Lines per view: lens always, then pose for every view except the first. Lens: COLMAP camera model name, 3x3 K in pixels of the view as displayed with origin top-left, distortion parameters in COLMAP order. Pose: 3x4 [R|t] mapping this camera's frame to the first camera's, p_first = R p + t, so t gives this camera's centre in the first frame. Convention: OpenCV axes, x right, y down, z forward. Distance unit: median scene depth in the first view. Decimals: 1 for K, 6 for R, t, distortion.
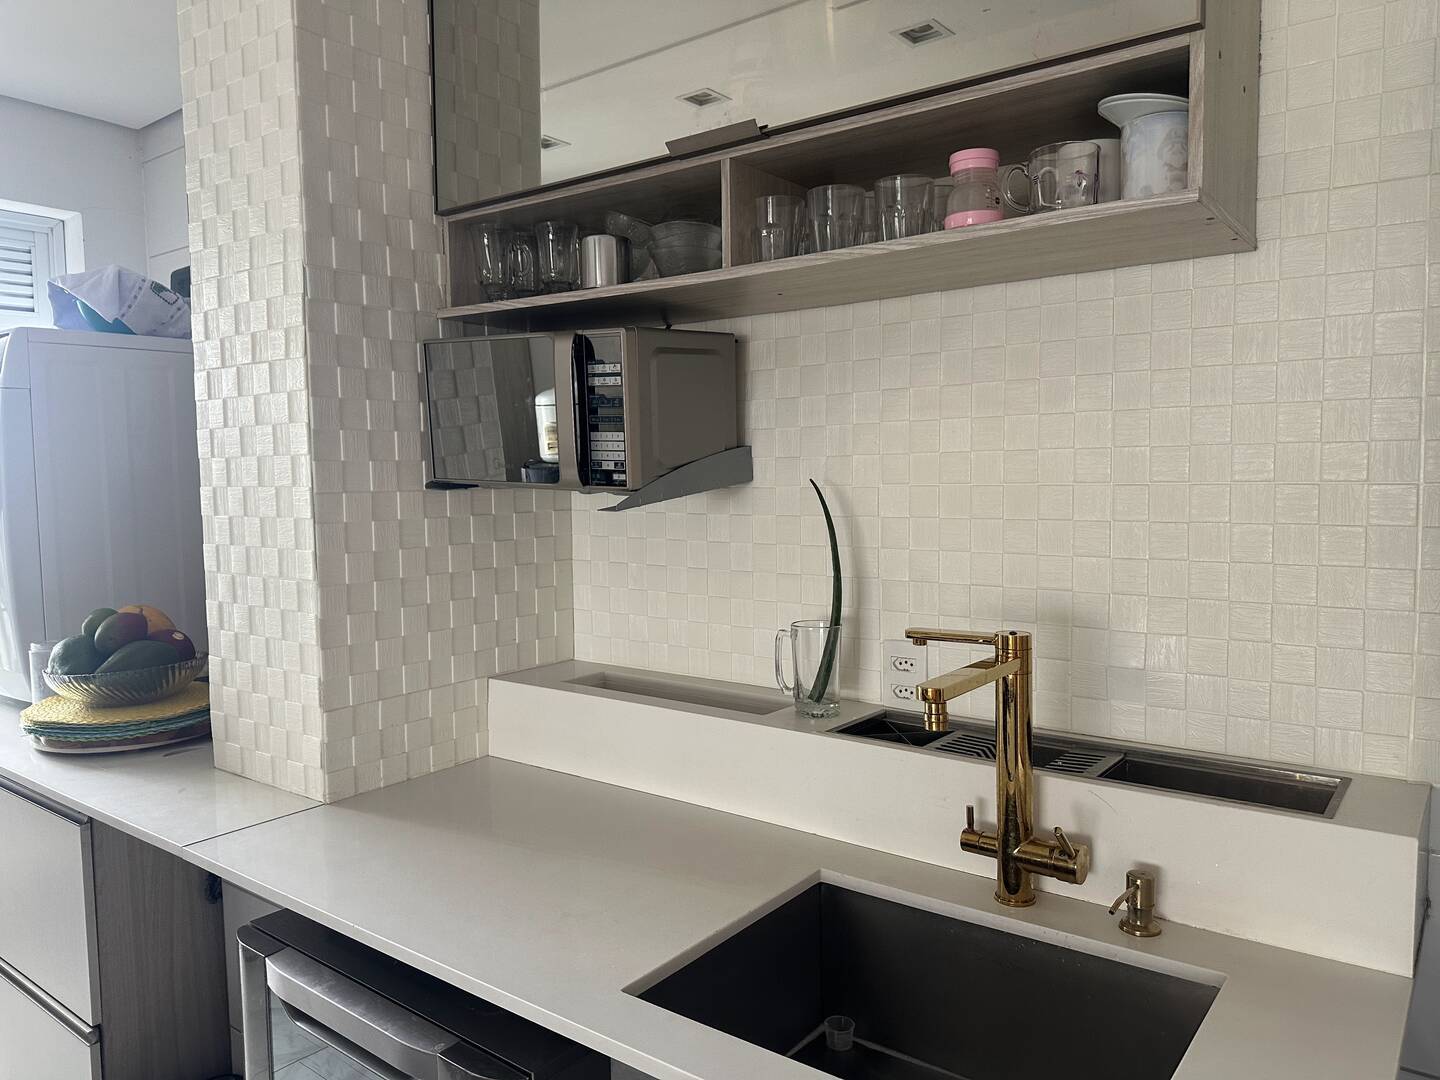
lens RADIAL K [[1013.0, 0, 716.6], [0, 1013.0, 538.1], [0, 0, 1]] dist [0.074080, -0.096994]
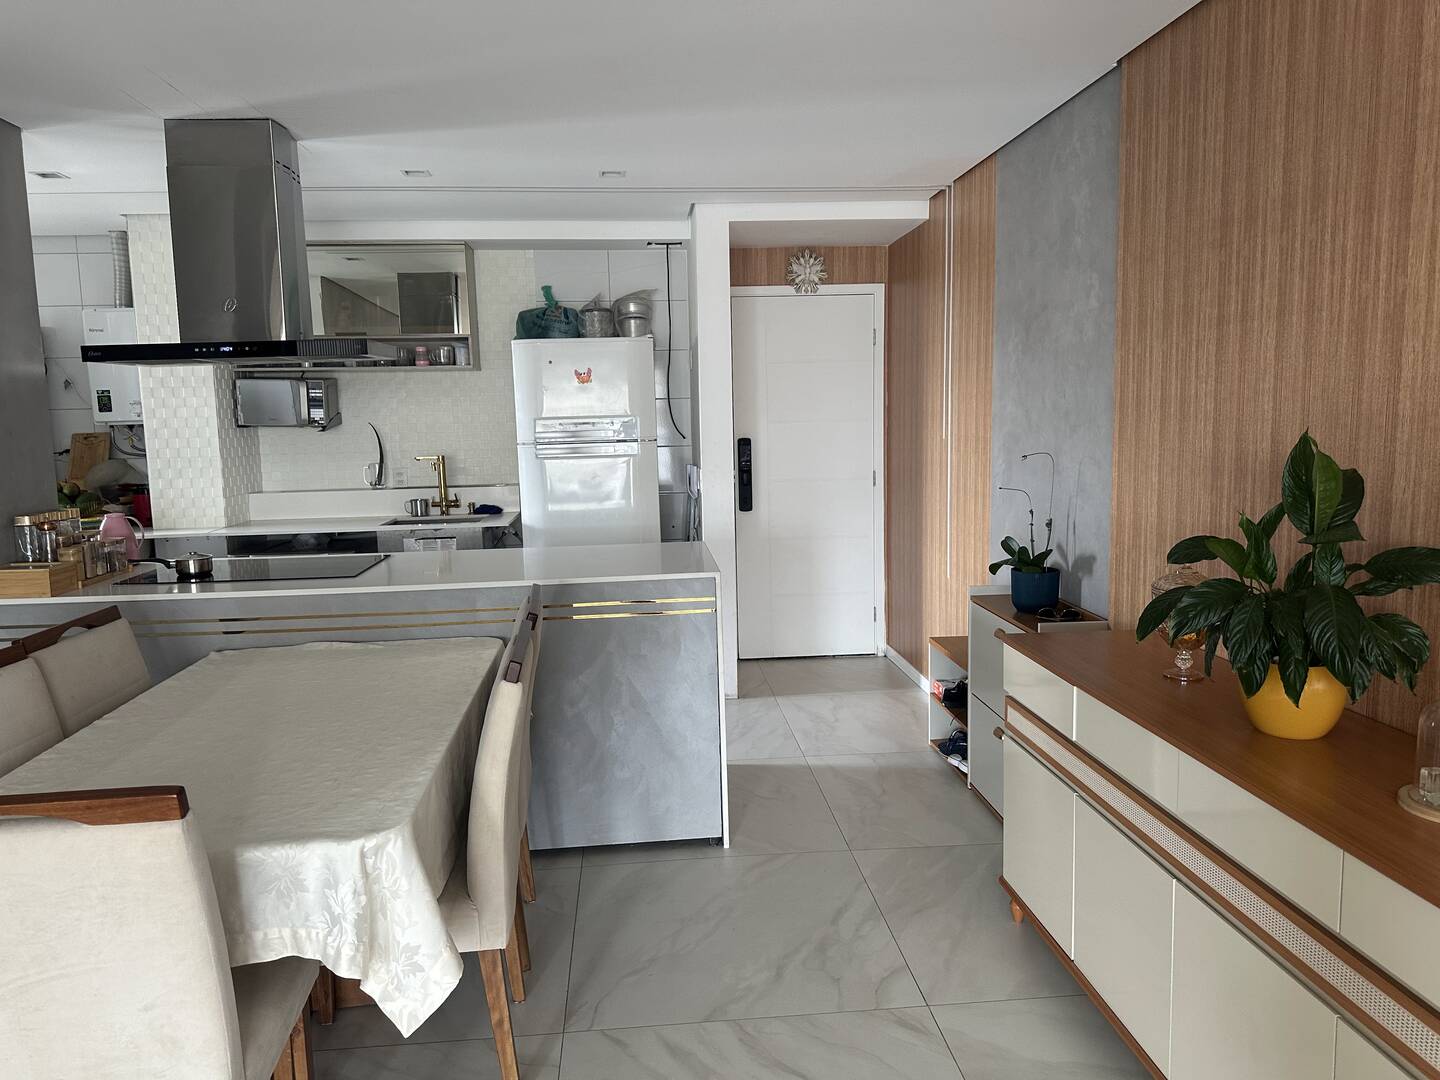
lens RADIAL K [[1013.0, 0, 707.4], [0, 1013.0, 534.4], [0, 0, 1]] dist [0.074080, -0.096994]
pose [[0.745154, -0.082738, 0.661740, -1.315297], [0.059926, 0.996567, 0.057122, 0.181521], [-0.664194, -0.002910, 0.747554, -2.262677]]
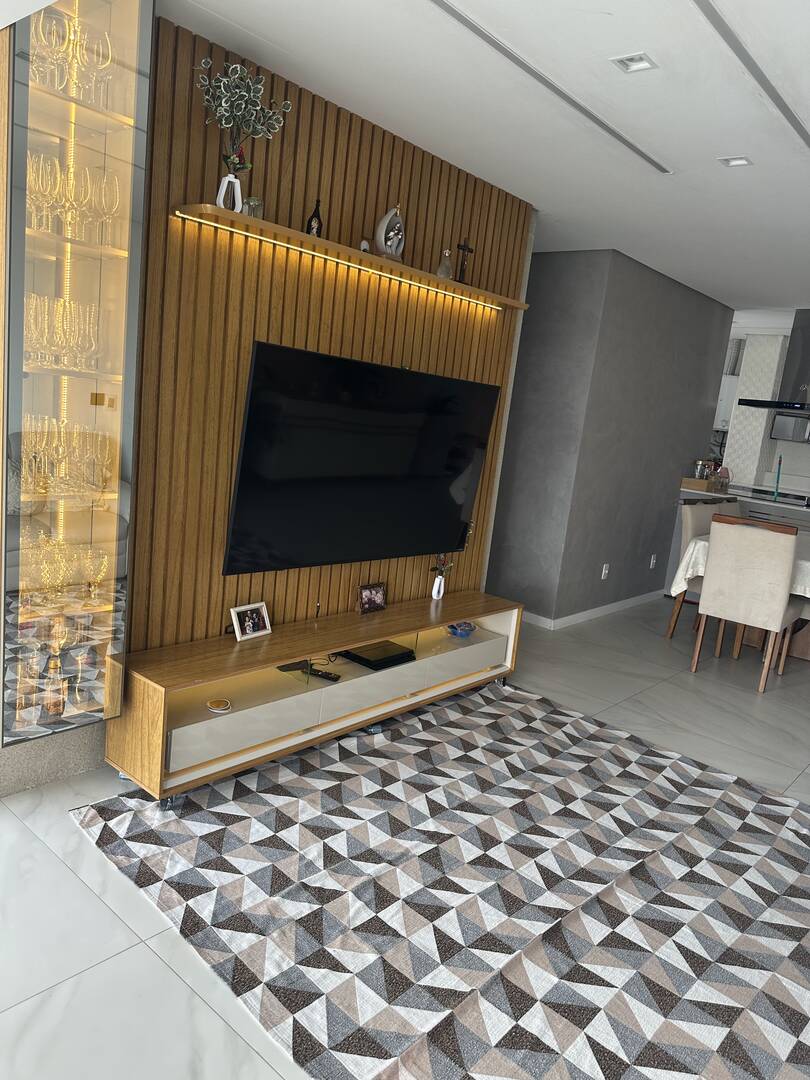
lens RADIAL K [[759.7, 0, 408.6], [0, 759.7, 542.2], [0, 0, 1]] dist [0.074080, -0.096994]
pose [[0.989845, 0.138577, -0.031665, -2.268121], [-0.134217, 0.984502, 0.112880, 0.346478], [0.046817, -0.107484, 0.993104, -3.897859]]
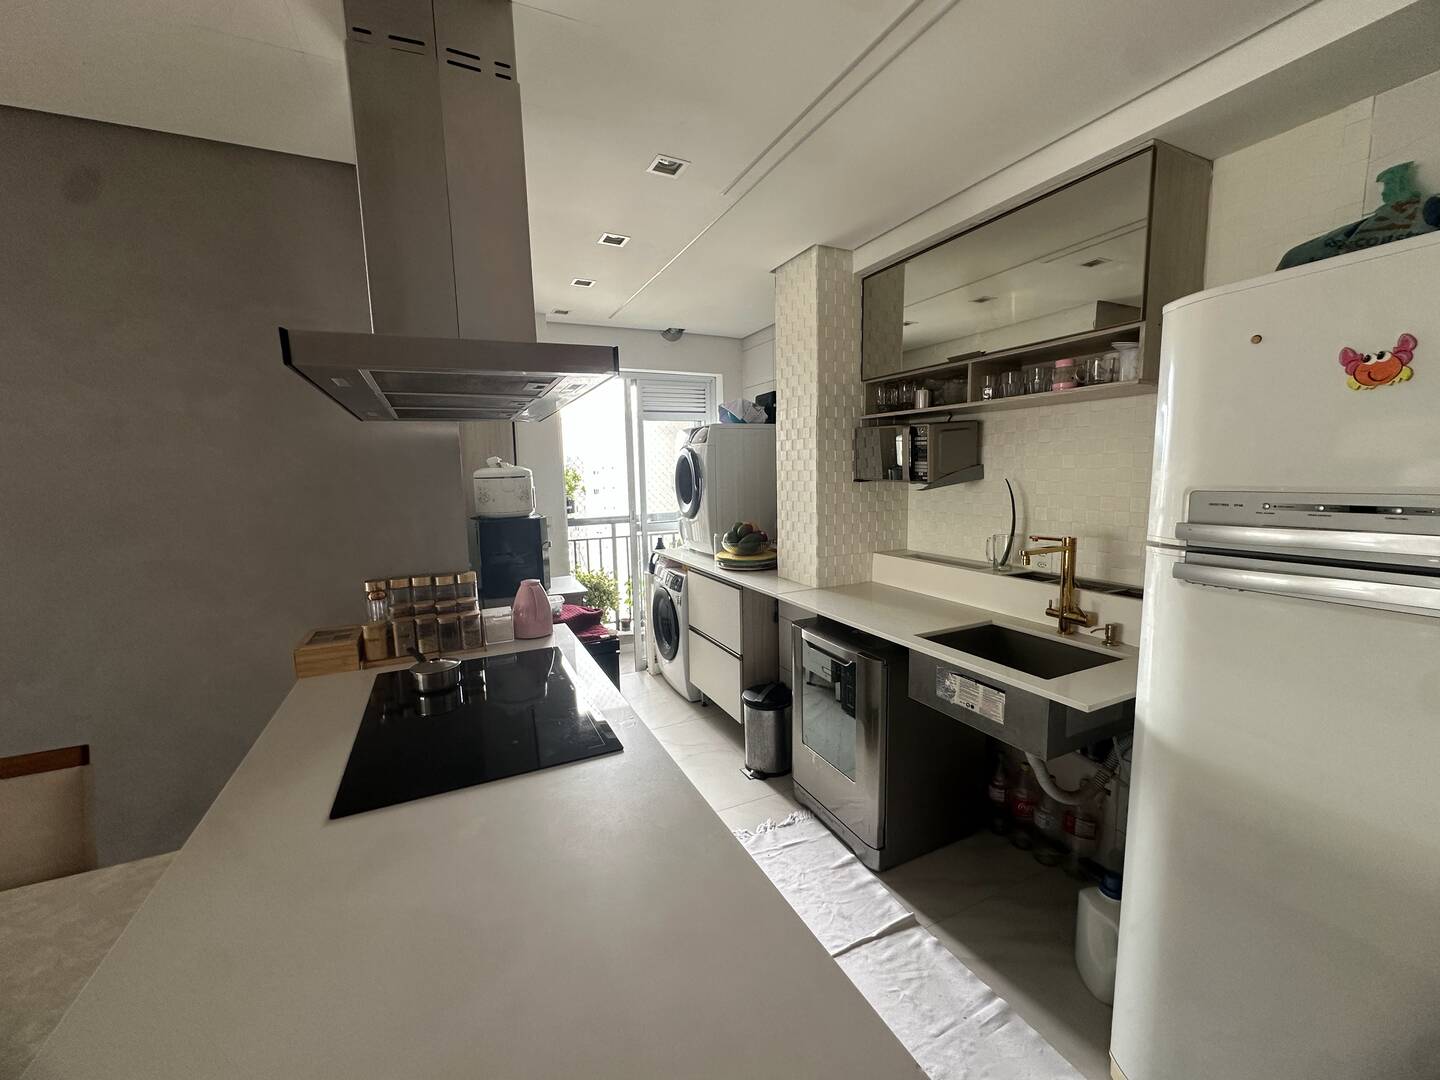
lens RADIAL K [[575.3, 0, 717.3], [0, 575.3, 539.3], [0, 0, 1]] dist [-0.007045, 0.000754]
pose [[0.887910, 0.050734, -0.457211, 0.110265], [-0.022031, 0.997449, 0.067898, 0.010283], [0.459490, -0.050215, 0.886762, -0.573850]]
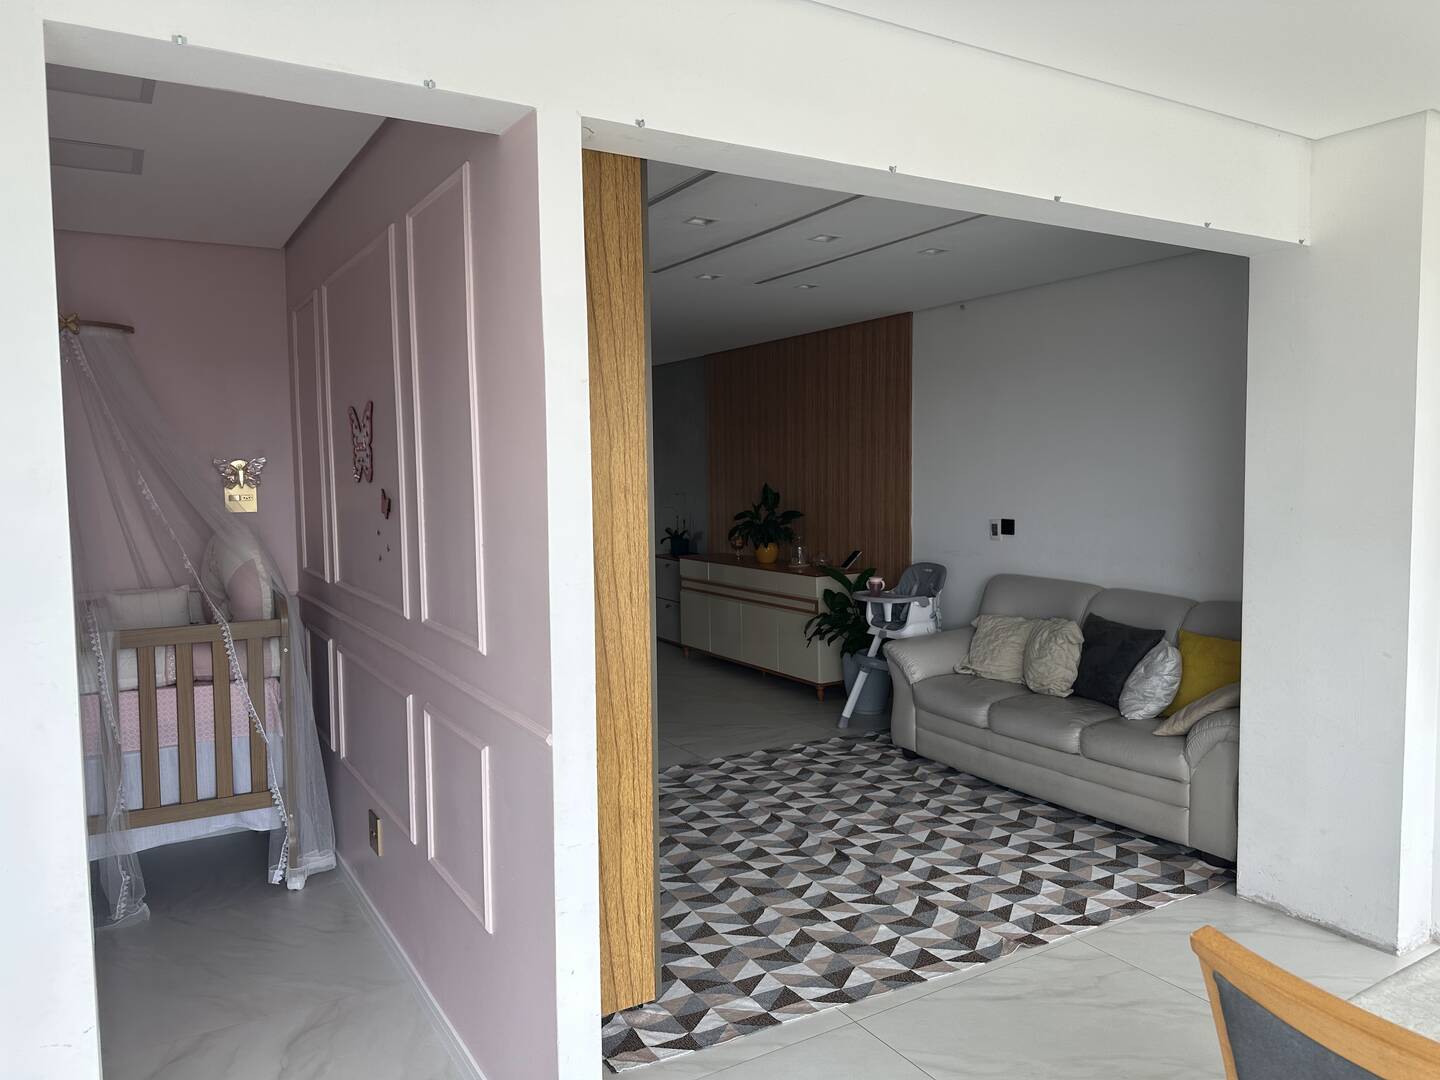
lens RADIAL K [[1013.0, 0, 712.3], [0, 1013.0, 541.5], [0, 0, 1]] dist [0.074080, -0.096994]
pose [[0.374585, -0.055585, 0.925525, -4.219994], [0.073049, 0.996868, 0.030305, 0.277736], [-0.924311, 0.056257, 0.377472, -3.279063]]
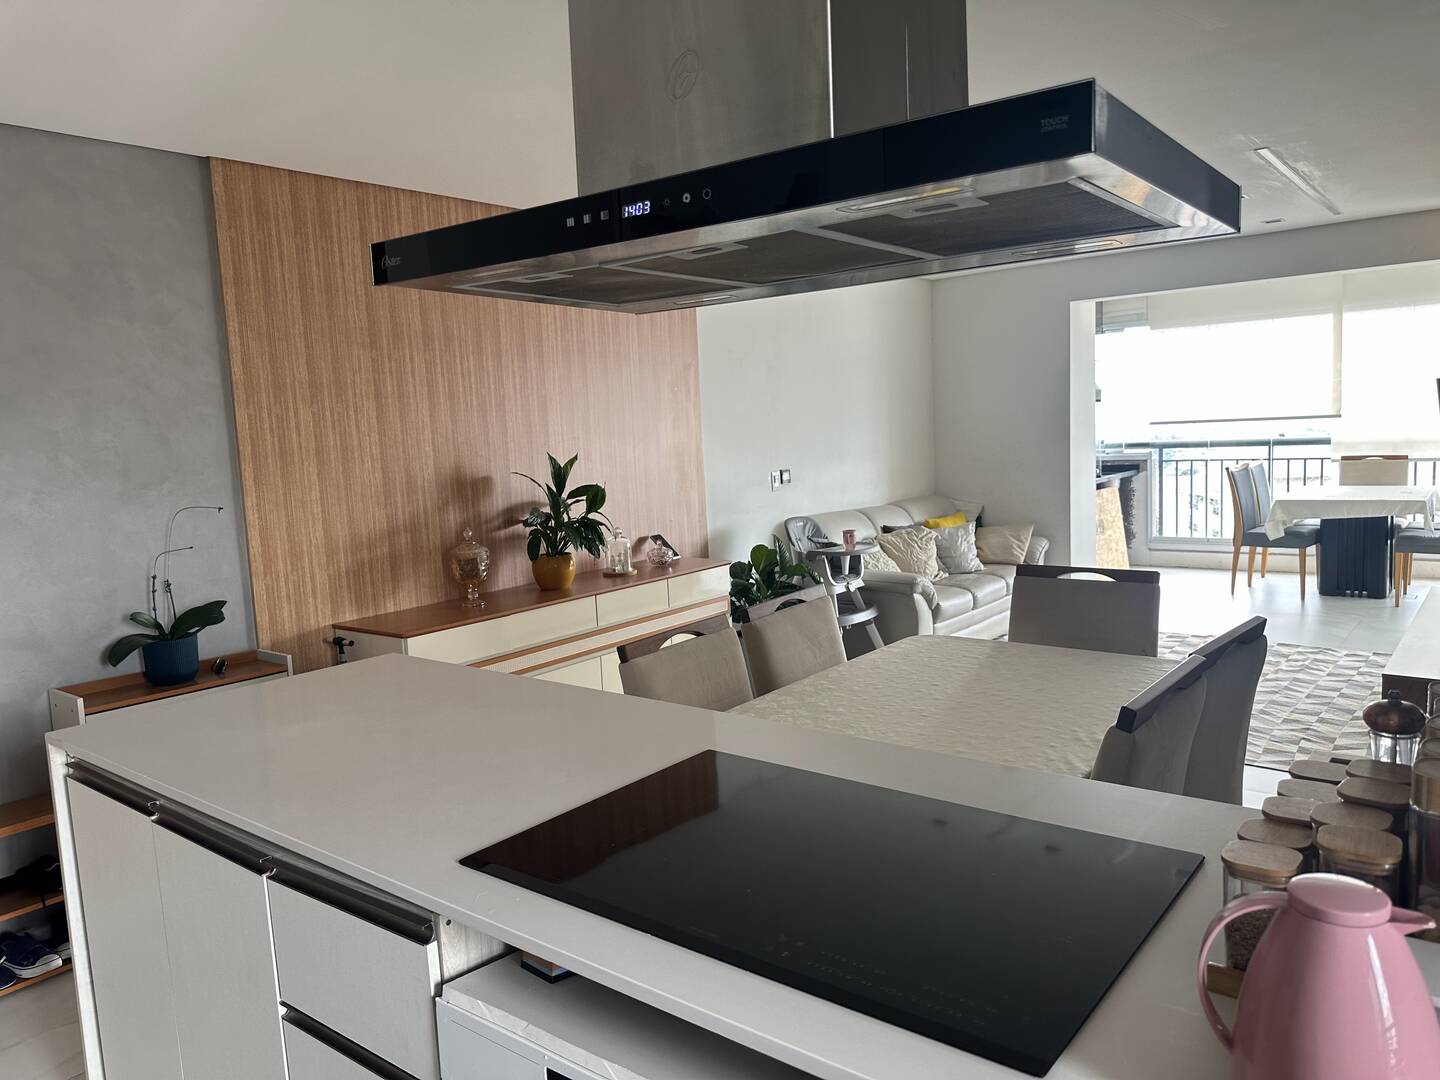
lens RADIAL K [[1013.0, 0, 725.1], [0, 1013.0, 540.2], [0, 0, 1]] dist [0.074080, -0.096994]
pose [[-0.997864, 0.061462, 0.022139, -0.535964], [0.064505, 0.980599, 0.185109, -0.060949], [-0.010333, 0.186141, -0.982469, 0.733651]]
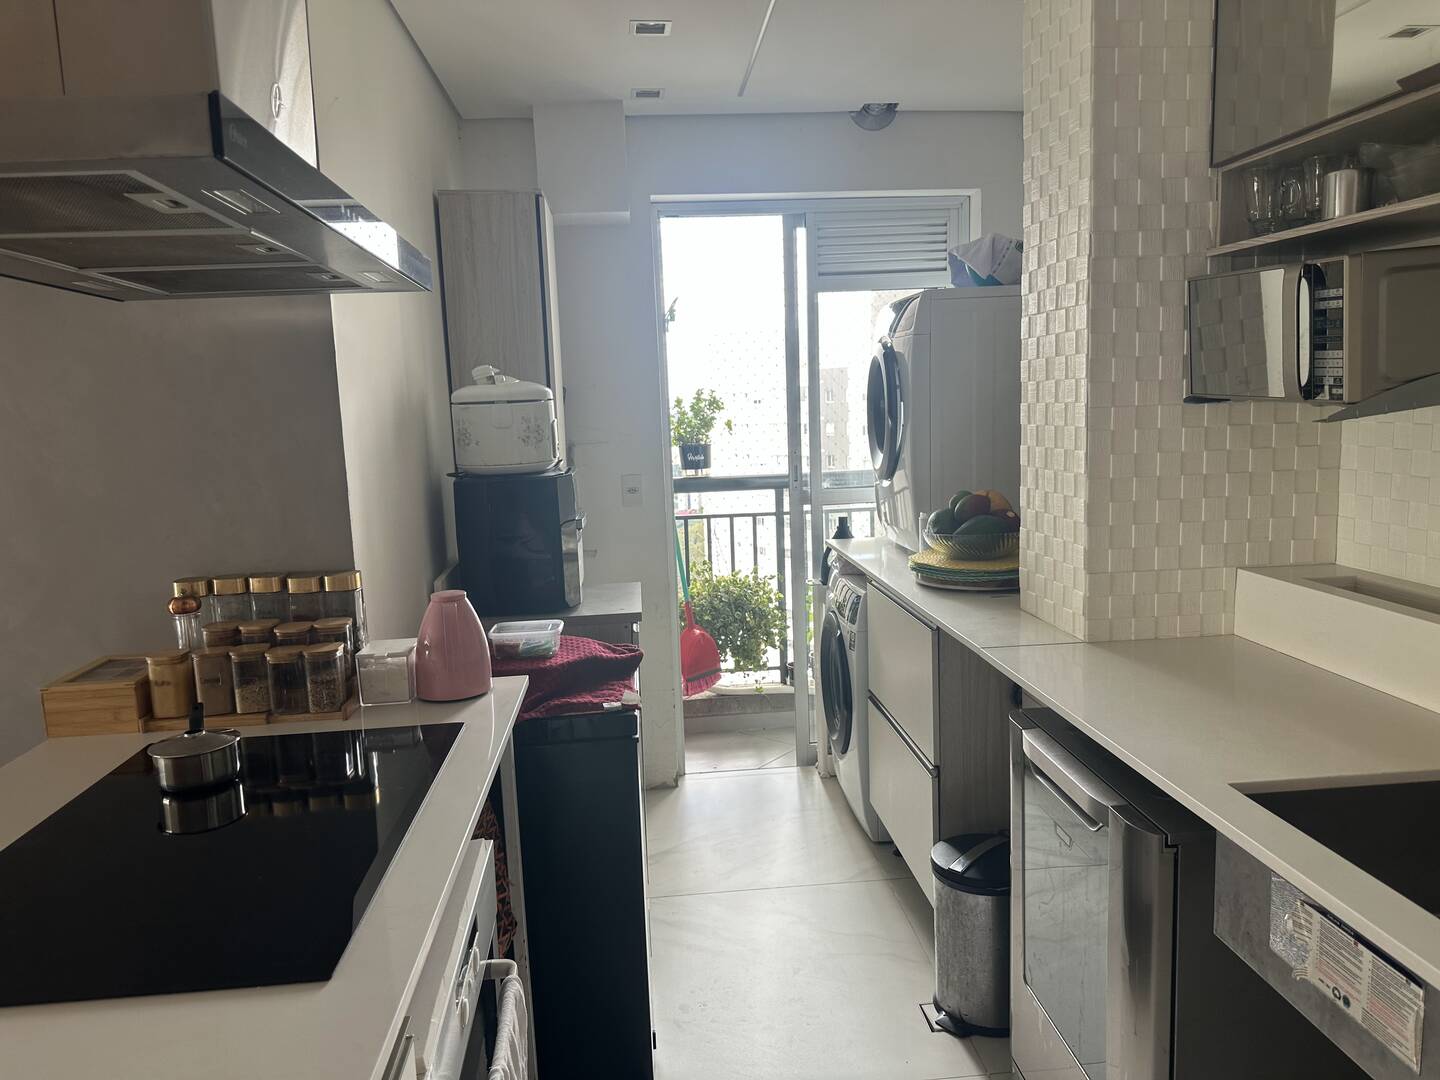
lens RADIAL K [[1013.0, 0, 714.3], [0, 1013.0, 529.3], [0, 0, 1]] dist [0.074080, -0.096994]
pose [[0.669952, 0.084796, -0.737546, 0.252279], [-0.025849, 0.995518, 0.090975, 0.004569], [0.741954, -0.041884, 0.669141, -0.229897]]
